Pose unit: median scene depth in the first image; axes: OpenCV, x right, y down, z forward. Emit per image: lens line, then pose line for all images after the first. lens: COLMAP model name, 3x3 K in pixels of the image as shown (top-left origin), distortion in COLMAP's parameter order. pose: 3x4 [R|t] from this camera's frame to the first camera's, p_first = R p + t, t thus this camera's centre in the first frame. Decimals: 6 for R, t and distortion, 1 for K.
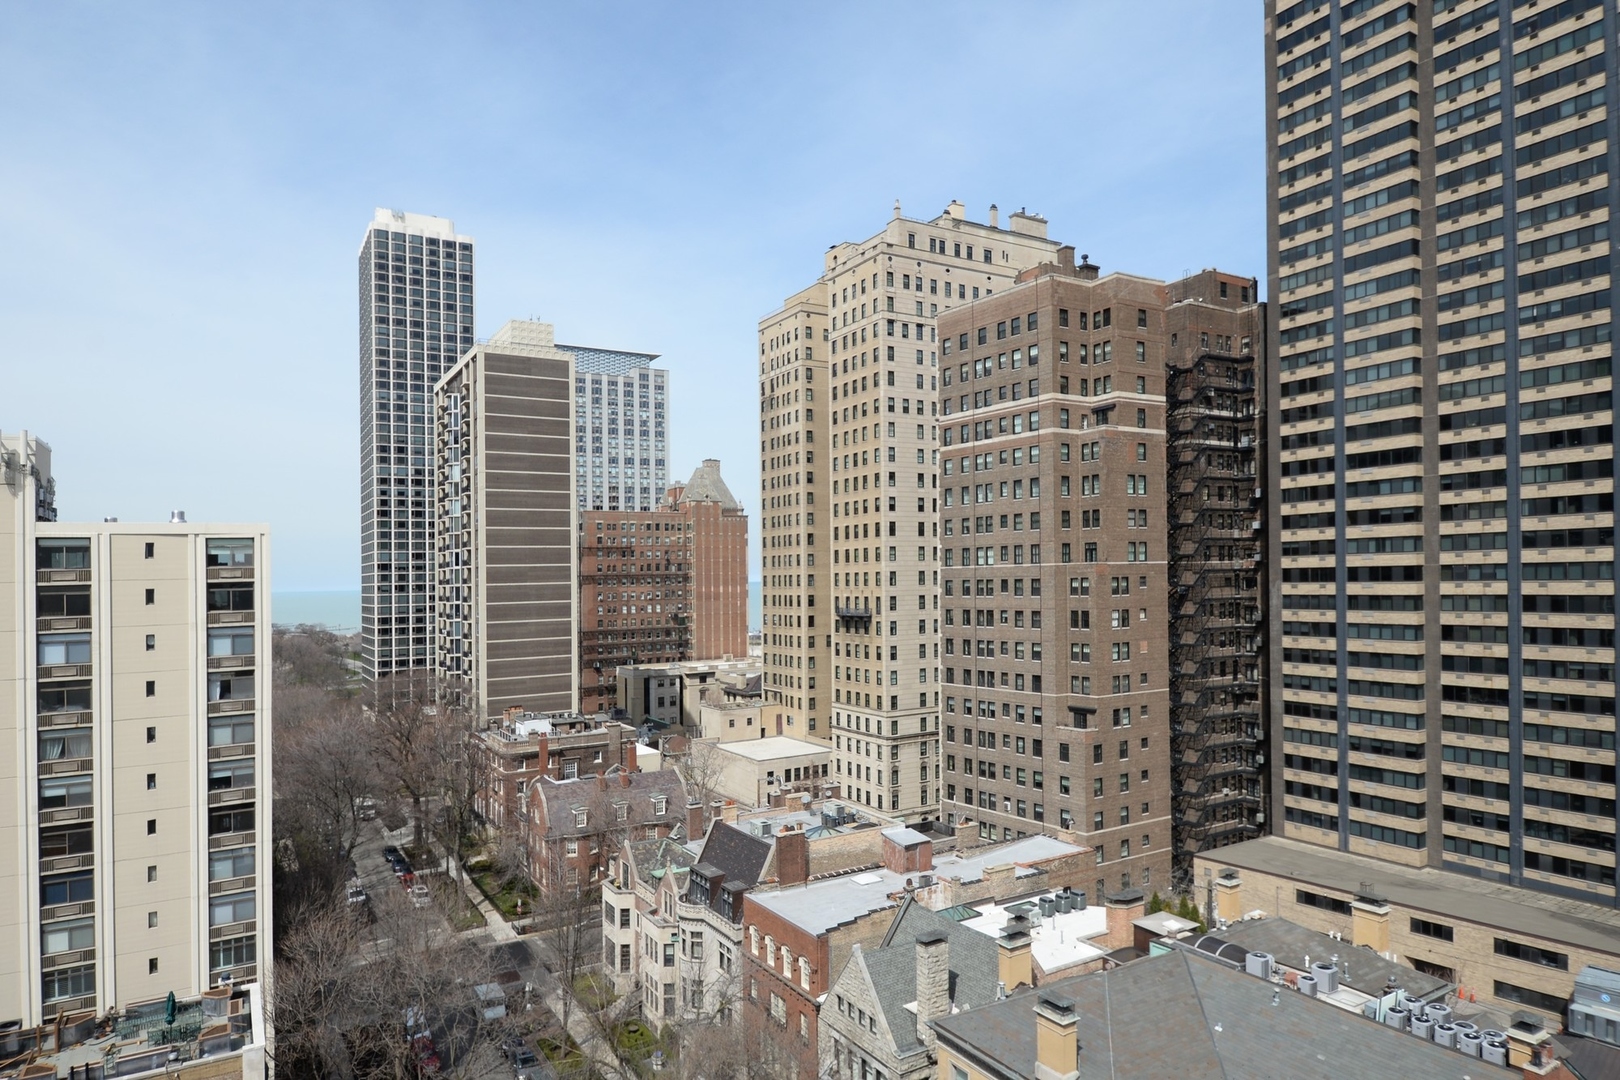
lens RADIAL K [[964.3, 0, 812.0], [0, 964.3, 550.7], [0, 0, 1]] dist [0.024921, -0.021812]
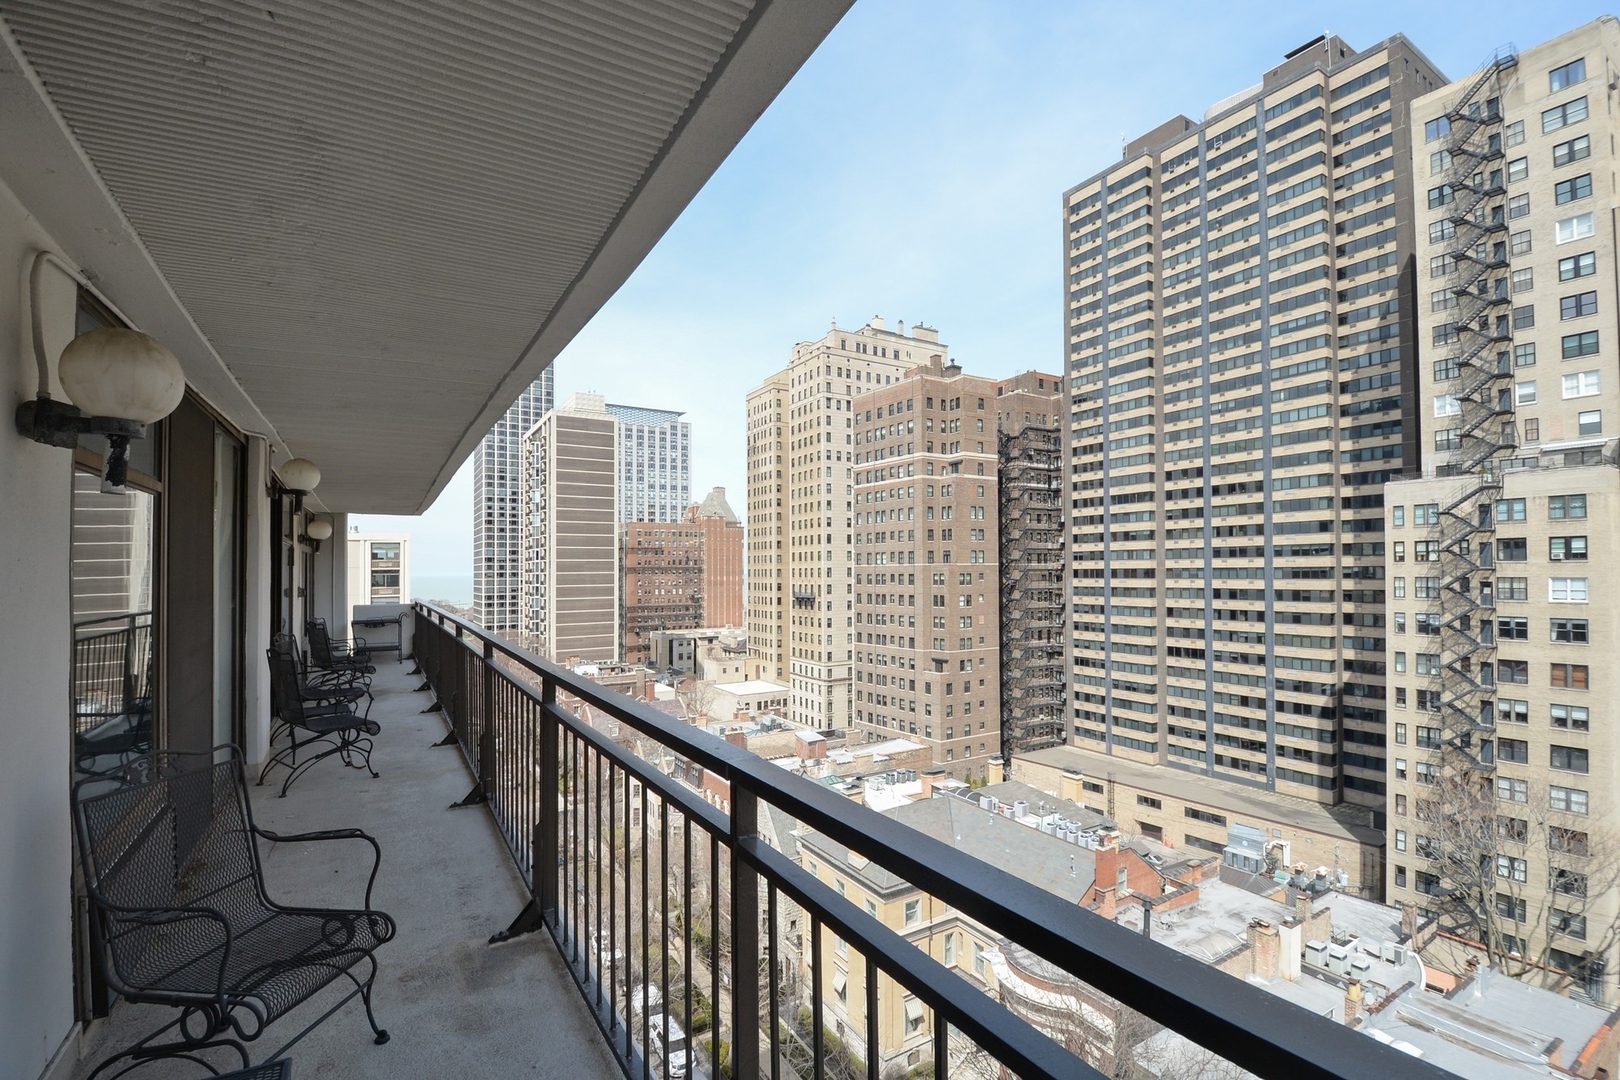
lens RADIAL K [[719.0, 0, 806.2], [0, 719.0, 551.3], [0, 0, 1]] dist [0.014373, 0.000059]
pose [[0.999896, 0.012300, -0.007569, 0.074598], [-0.012292, 0.999924, 0.001011, -0.005452], [0.007581, -0.000918, 0.999971, -0.133245]]
